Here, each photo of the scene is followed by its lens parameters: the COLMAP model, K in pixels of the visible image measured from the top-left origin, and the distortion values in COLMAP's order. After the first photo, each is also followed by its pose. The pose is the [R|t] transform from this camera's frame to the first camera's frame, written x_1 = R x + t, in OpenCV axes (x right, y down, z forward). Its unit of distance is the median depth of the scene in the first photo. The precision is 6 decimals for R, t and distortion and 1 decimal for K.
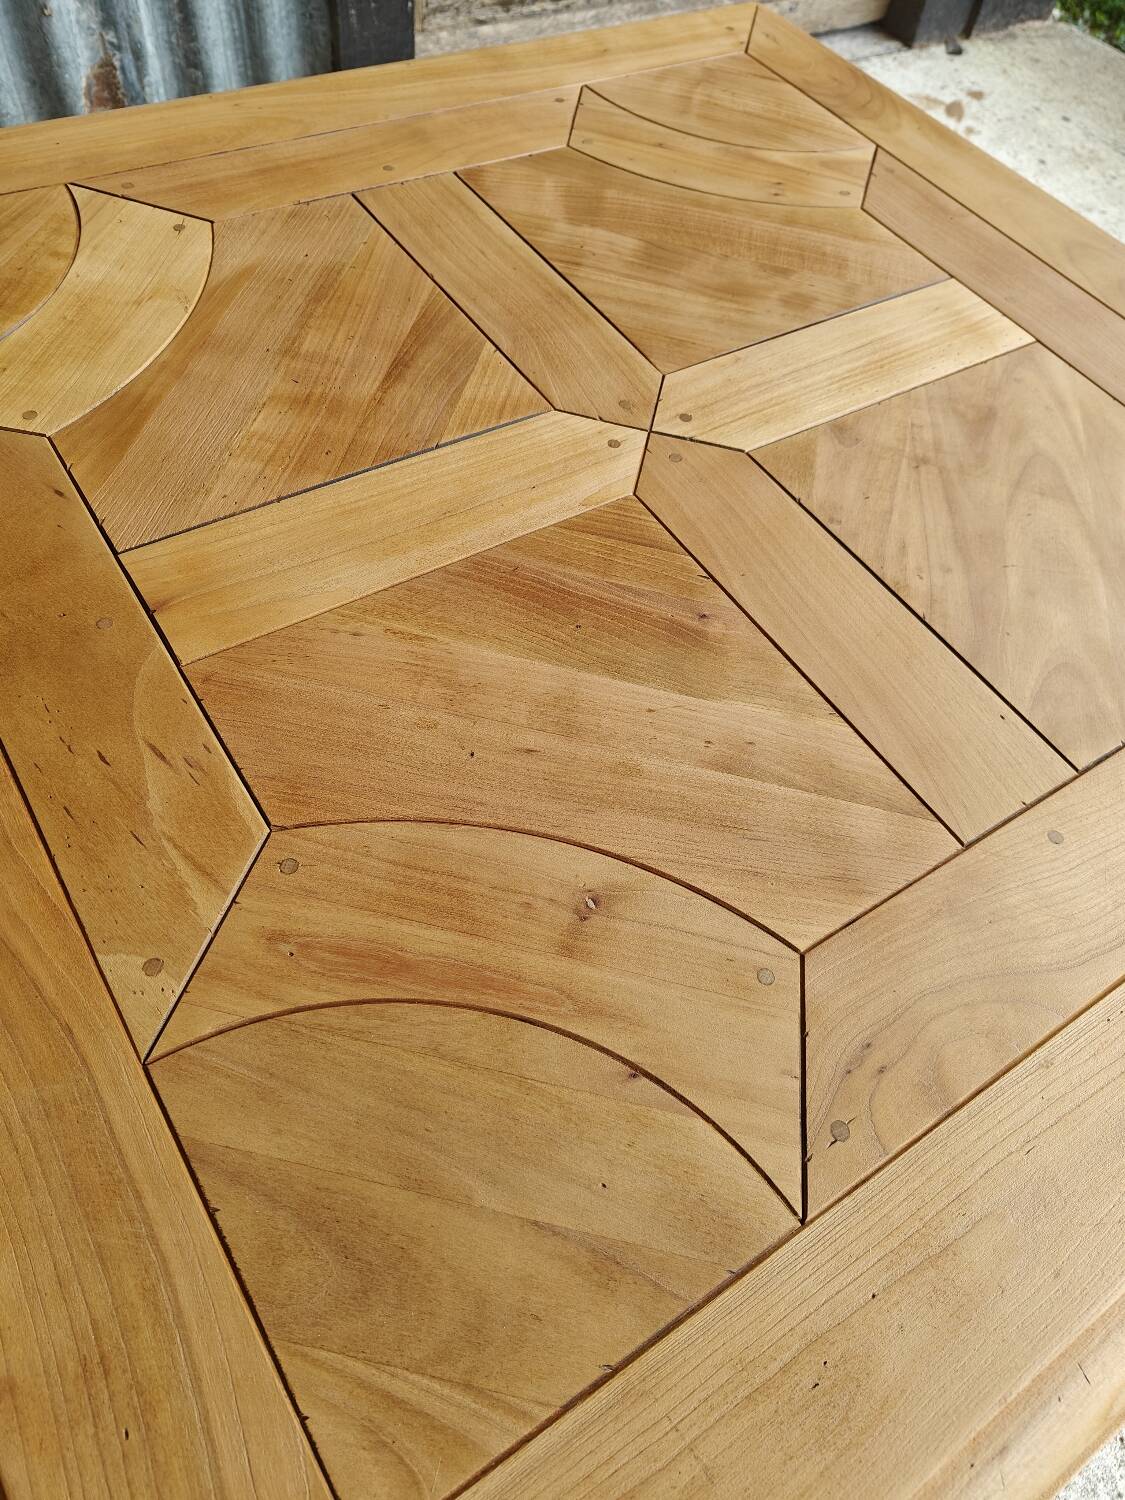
lens RADIAL K [[1059.8, 0, 567.2], [0, 1059.8, 752.9], [0, 0, 1]] dist [0.003899, -0.002897]
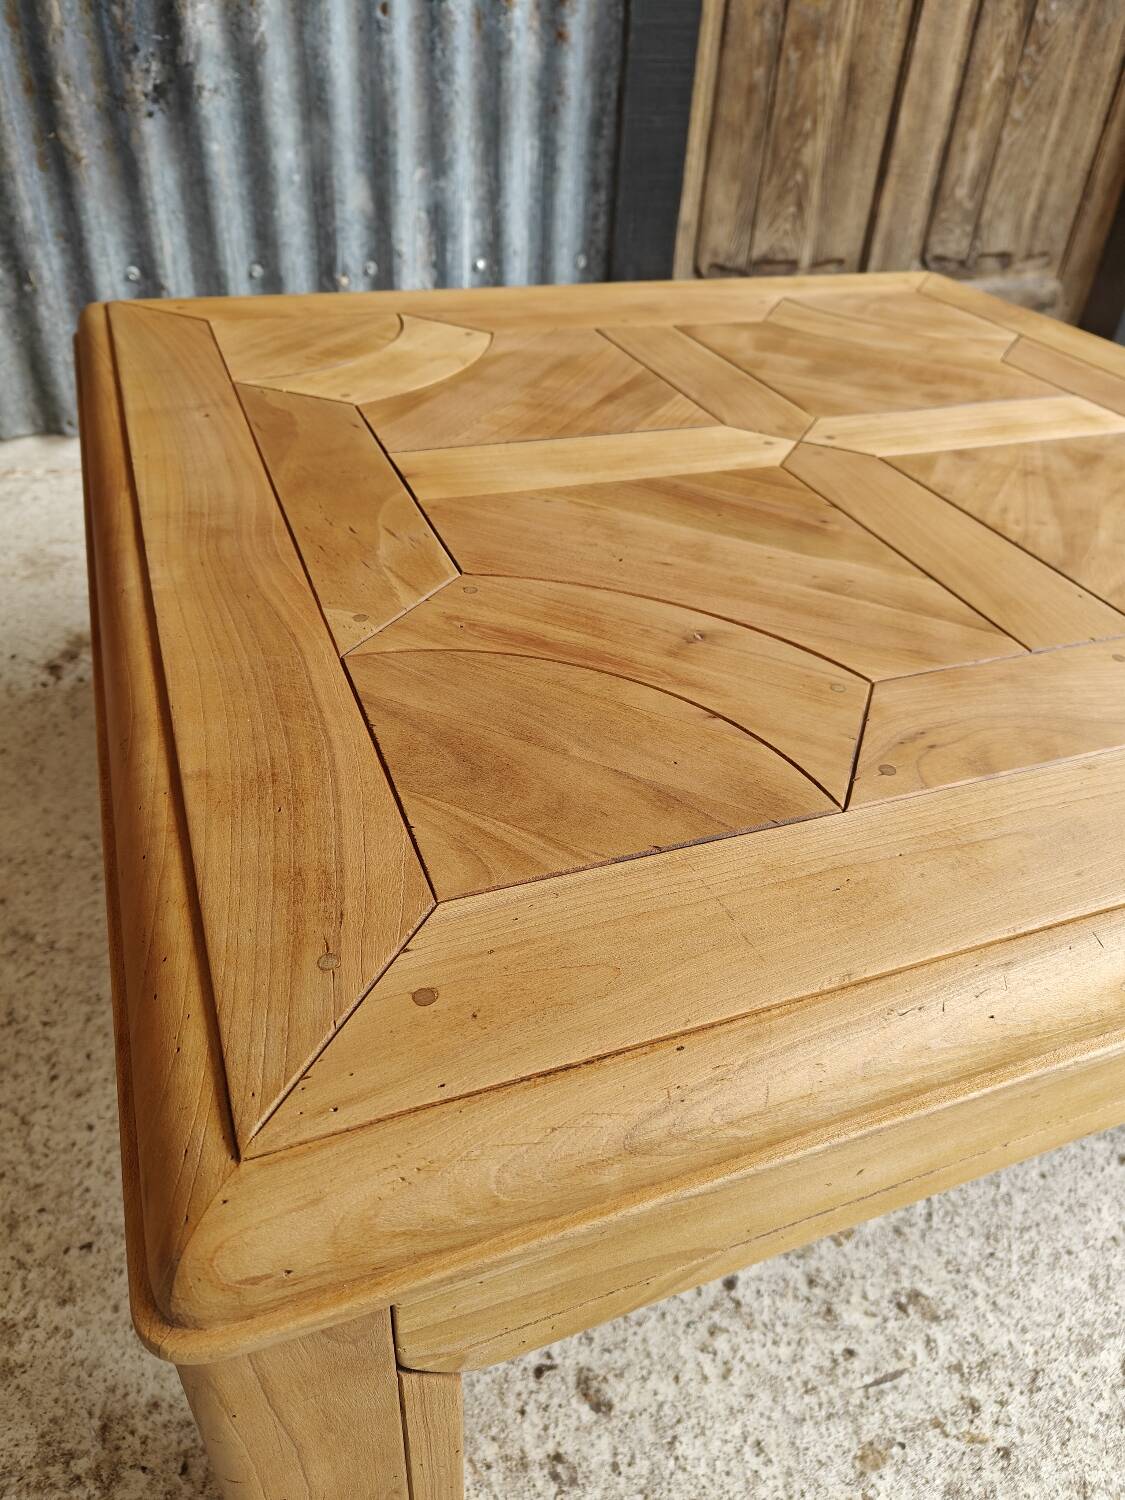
lens RADIAL K [[1059.8, 0, 567.2], [0, 1059.8, 752.9], [0, 0, 1]] dist [0.003899, -0.002897]
pose [[0.975780, 0.087273, -0.200593, 0.101166], [-0.148792, 0.936972, -0.316141, 0.521441], [0.160359, 0.338331, 0.927263, -0.093696]]
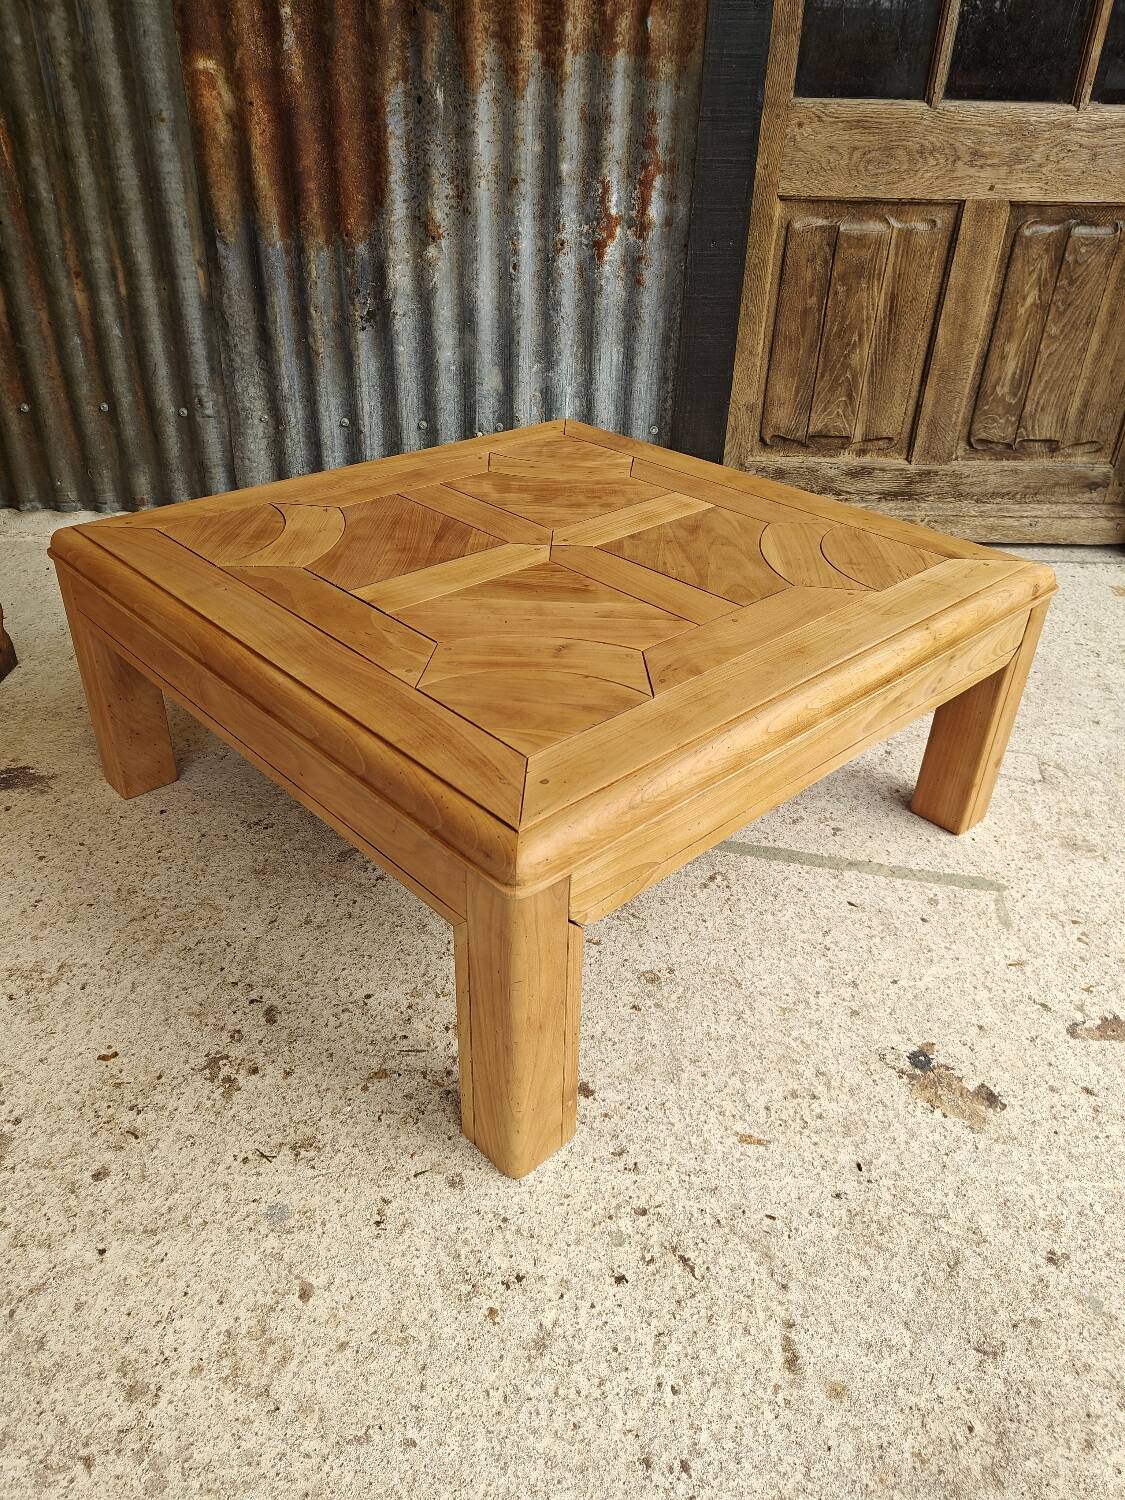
lens RADIAL K [[1044.4, 0, 565.6], [0, 1044.4, 754.4], [0, 0, 1]] dist [0.013746, 0.000697]
pose [[0.844297, 0.215035, -0.490838, 1.414277], [-0.402798, 0.858778, -0.316629, 0.770566], [0.353435, 0.465037, 0.811680, -0.613220]]
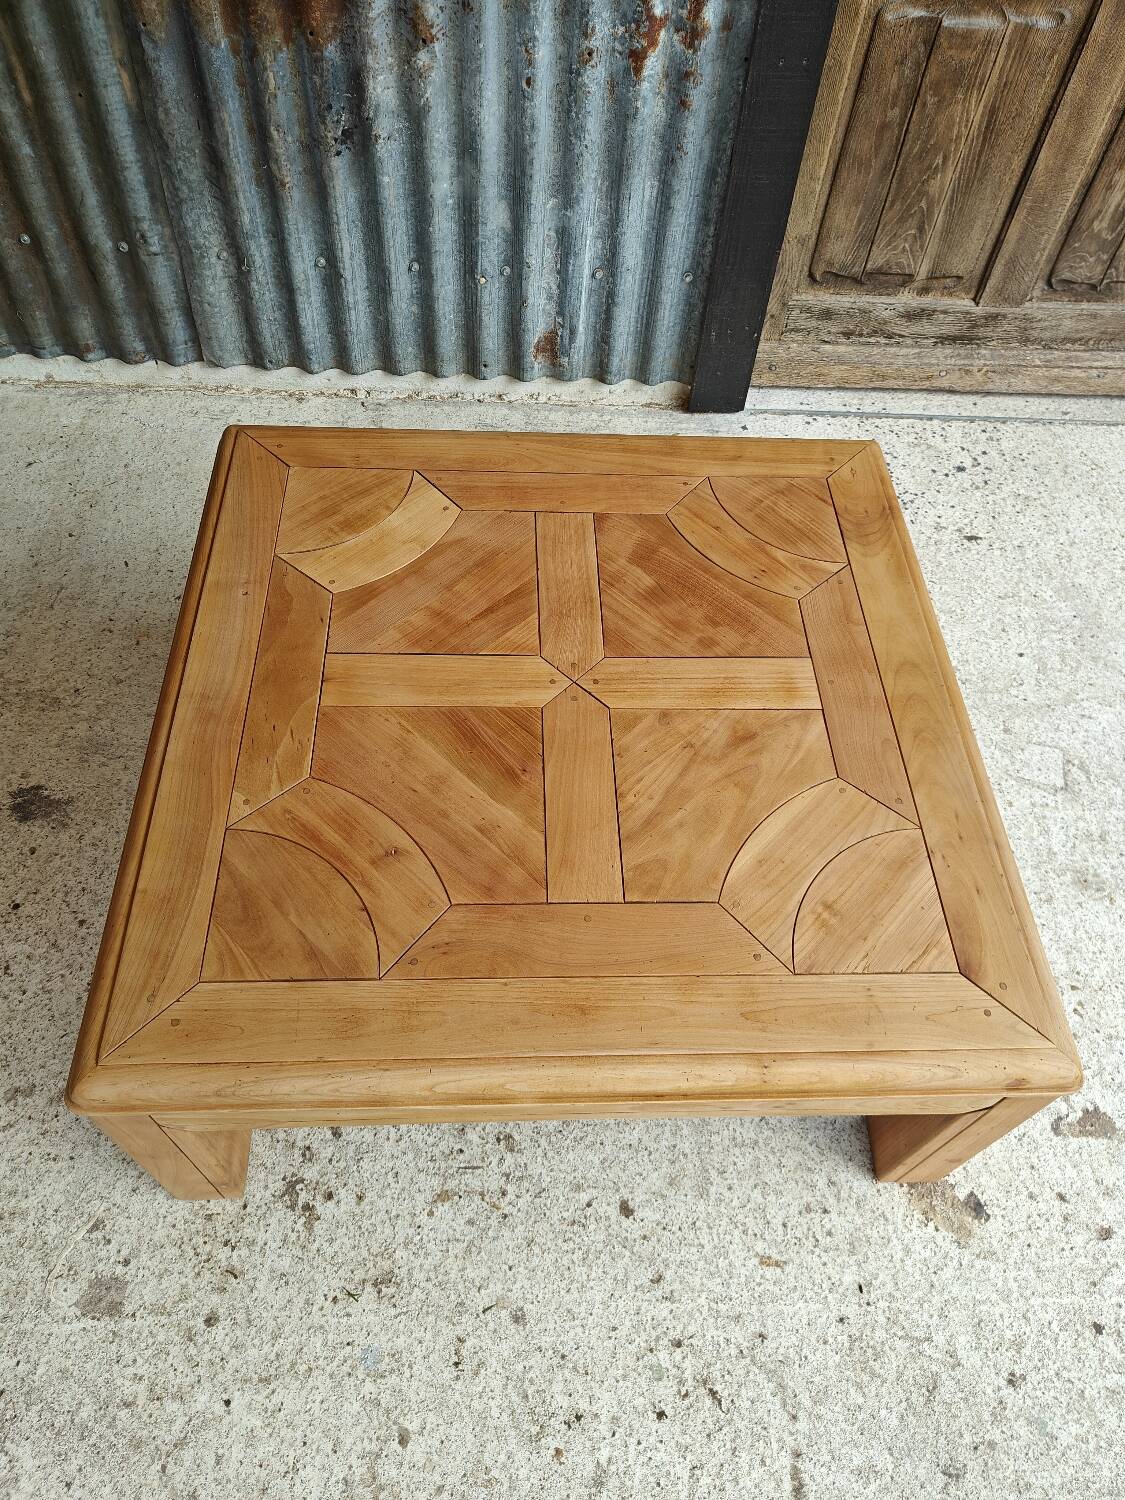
lens RADIAL K [[1044.4, 0, 568.9], [0, 1044.4, 754.8], [0, 0, 1]] dist [0.012802, 0.000078]
pose [[0.855762, 0.388698, -0.341447, 0.884882], [-0.406701, 0.913333, 0.020418, -0.227534], [0.319791, 0.121393, 0.939679, -0.967908]]
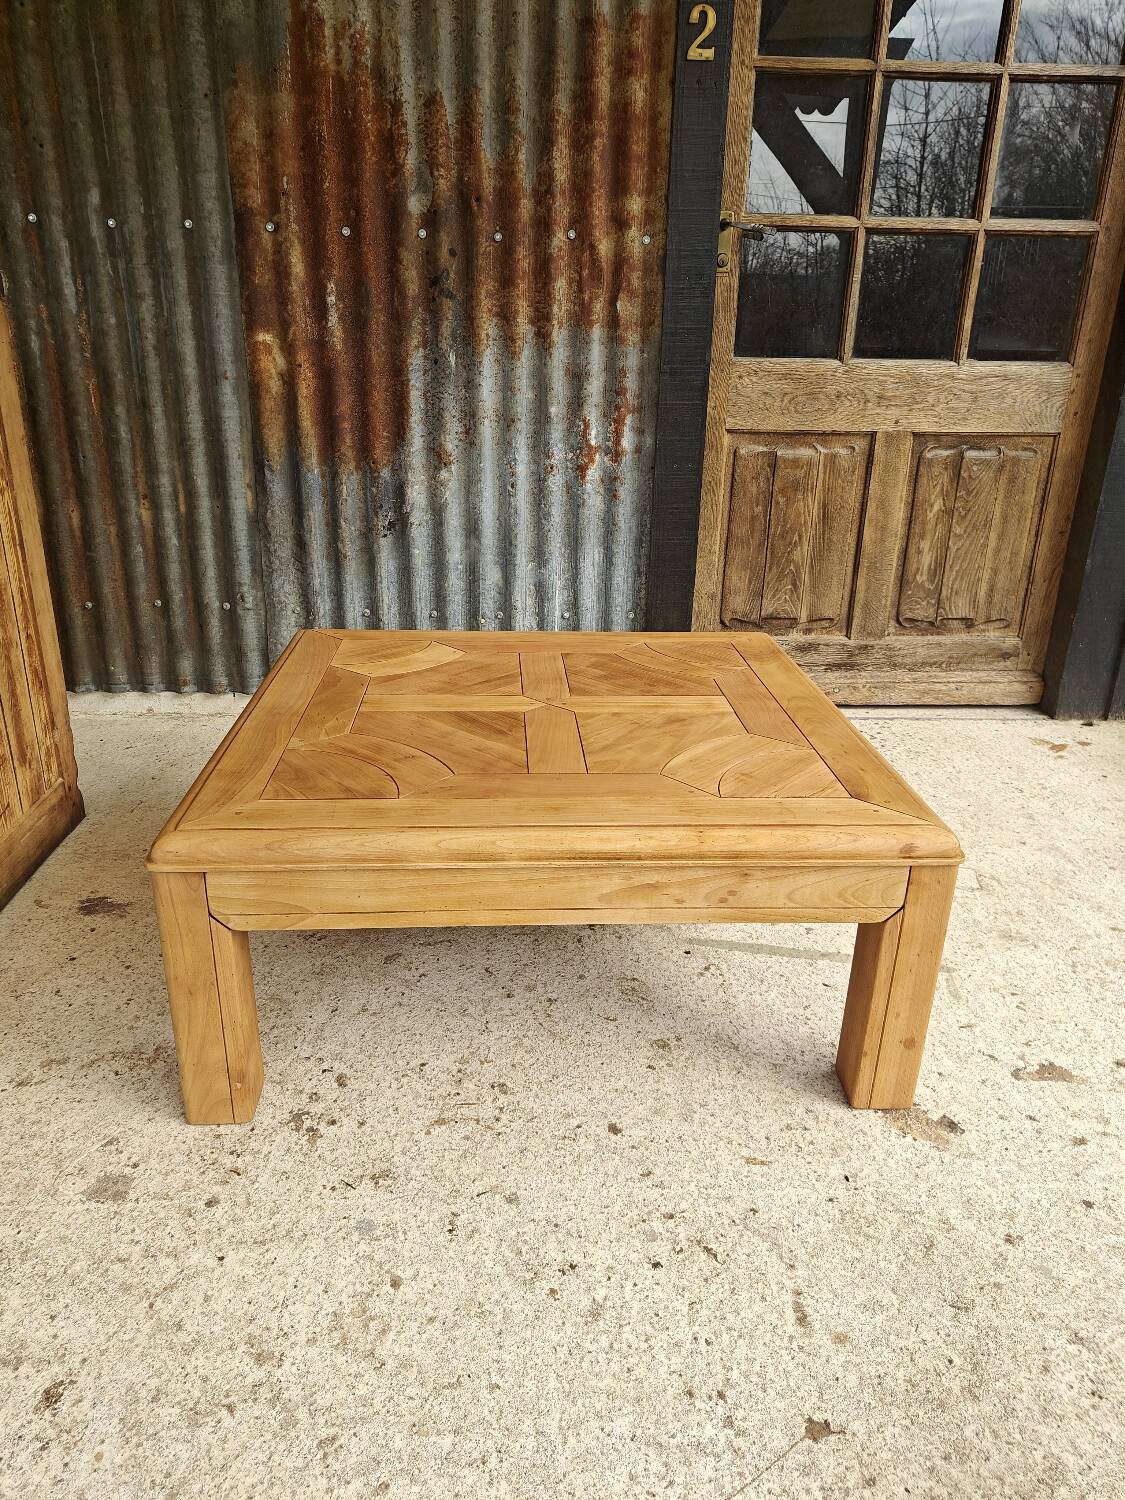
lens RADIAL K [[1042.8, 0, 565.8], [0, 1042.8, 757.7], [0, 0, 1]] dist [0.017017, 0.001735]
pose [[0.864788, 0.103369, -0.491382, 1.587278], [-0.369093, 0.794351, -0.482469, 1.191422], [0.340458, 0.598599, 0.725098, -0.941853]]
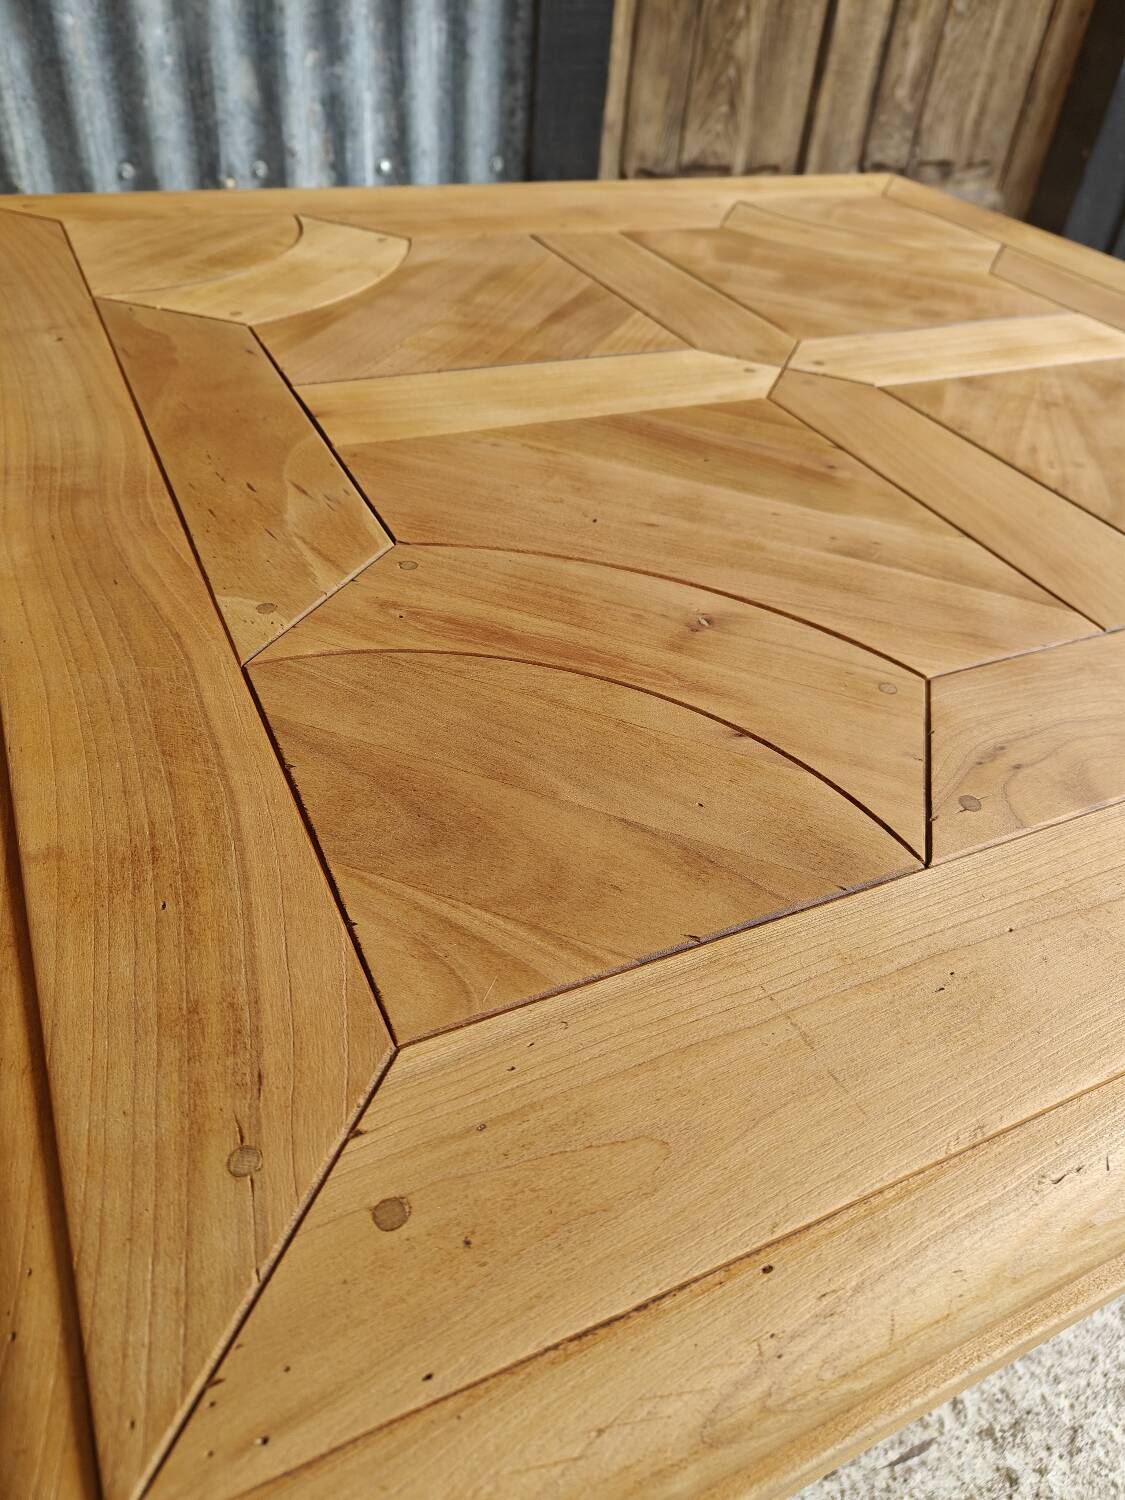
lens RADIAL K [[1068.3, 0, 565.4], [0, 1068.3, 751.7], [0, 0, 1]] dist [-0.008362, 0.007477]
pose [[0.990261, 0.067703, -0.121656, 0.017803], [-0.098408, 0.958487, -0.267617, 0.406045], [0.098487, 0.276982, 0.955814, 0.064350]]
